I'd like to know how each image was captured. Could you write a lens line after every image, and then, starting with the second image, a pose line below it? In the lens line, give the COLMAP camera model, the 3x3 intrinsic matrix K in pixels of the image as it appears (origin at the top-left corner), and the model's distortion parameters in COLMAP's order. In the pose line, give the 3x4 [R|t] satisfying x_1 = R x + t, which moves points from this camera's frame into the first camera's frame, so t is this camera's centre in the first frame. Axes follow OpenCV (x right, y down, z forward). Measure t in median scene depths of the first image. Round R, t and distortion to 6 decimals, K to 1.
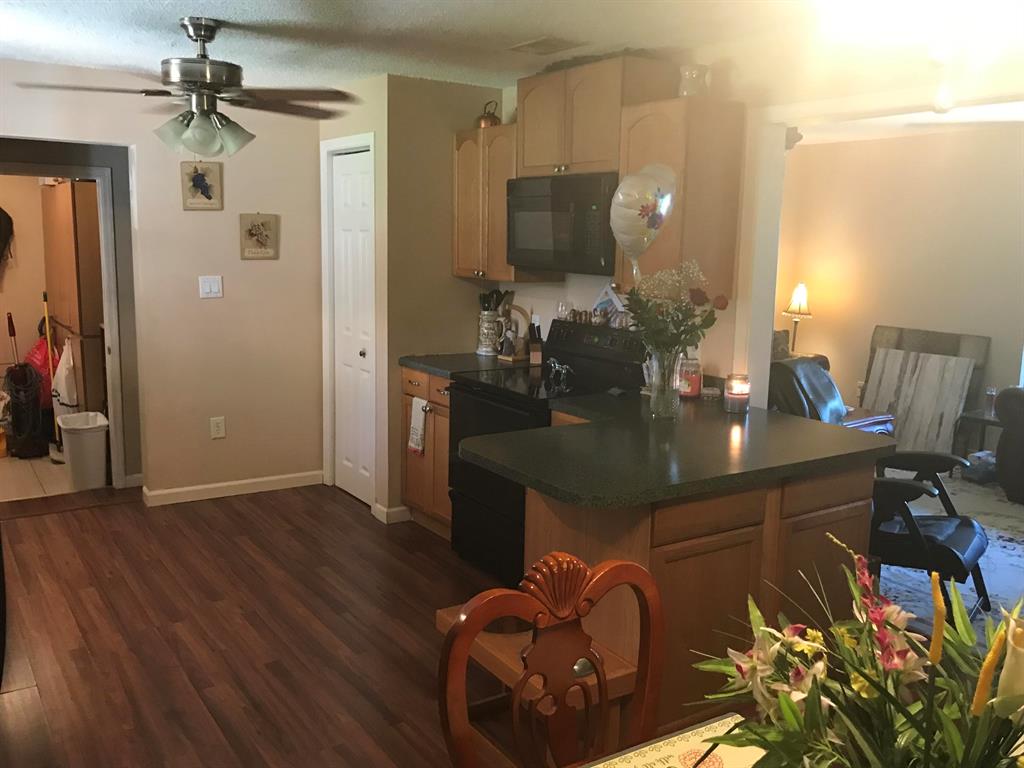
lens RADIAL K [[897.5, 0, 515.6], [0, 897.5, 379.5], [0, 0, 1]] dist [0.069511, -0.036817]
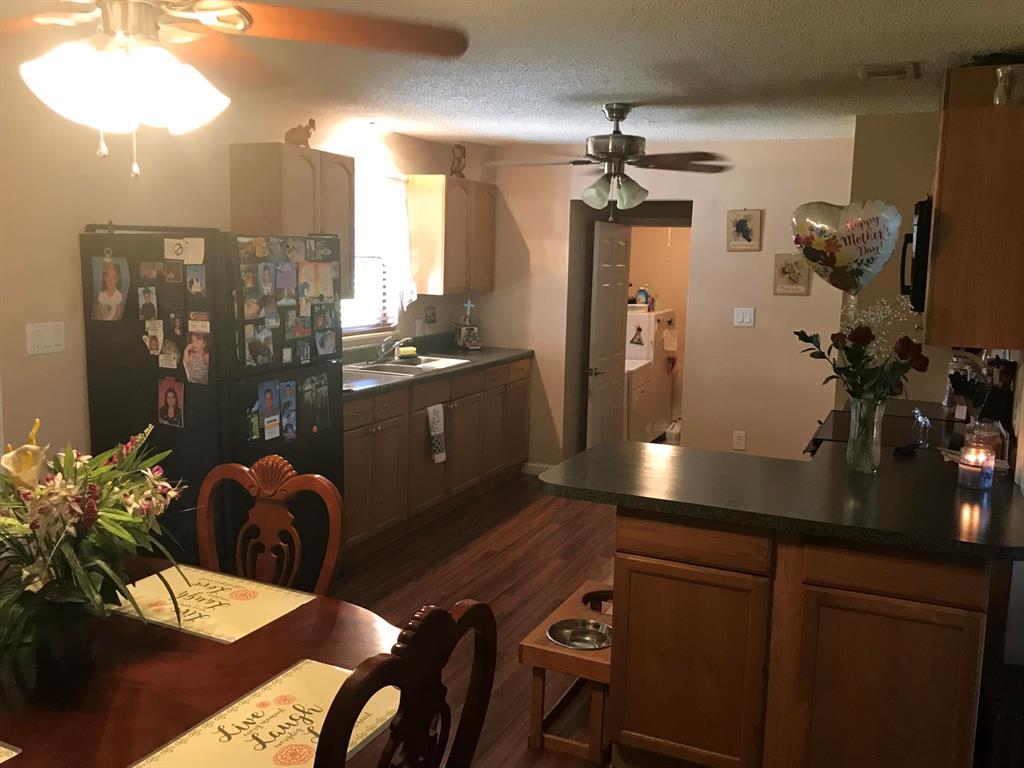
lens RADIAL K [[897.5, 0, 516.2], [0, 897.5, 382.1], [0, 0, 1]] dist [0.069511, -0.036817]
pose [[0.565526, 0.115179, -0.816648, 0.657700], [-0.154293, 0.987493, 0.032428, -0.020484], [0.810169, 0.107664, 0.576224, 0.172420]]
